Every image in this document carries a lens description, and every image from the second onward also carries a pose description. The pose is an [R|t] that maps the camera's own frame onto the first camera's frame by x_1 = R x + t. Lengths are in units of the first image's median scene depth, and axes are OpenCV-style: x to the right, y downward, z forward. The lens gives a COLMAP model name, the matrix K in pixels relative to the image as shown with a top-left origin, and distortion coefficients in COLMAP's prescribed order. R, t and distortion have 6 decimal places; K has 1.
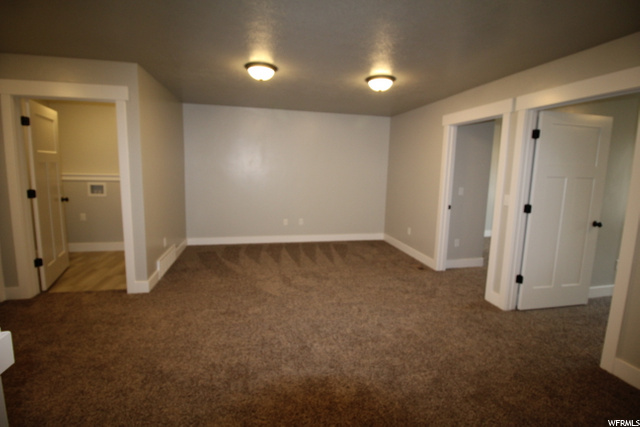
lens RADIAL K [[297.9, 0, 319.0], [0, 297.9, 209.2], [0, 0, 1]] dist [-0.004638, -0.000569]
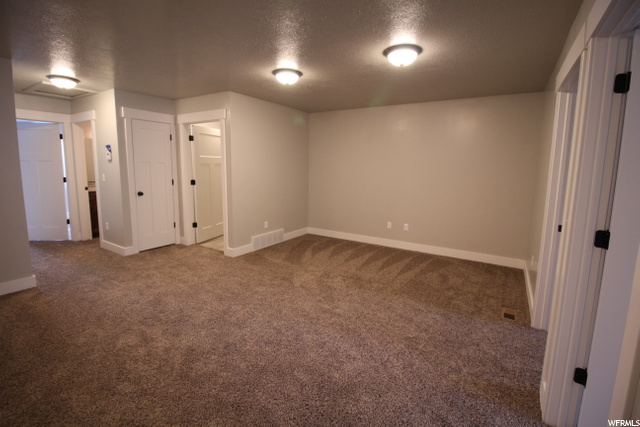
lens RADIAL K [[297.9, 0, 318.0], [0, 297.9, 211.9], [0, 0, 1]] dist [-0.004638, -0.000569]
pose [[0.702348, 0.097030, -0.705189, 0.605658], [-0.097807, 0.994425, 0.039414, -0.018562], [0.705082, 0.041290, 0.707923, 0.280949]]
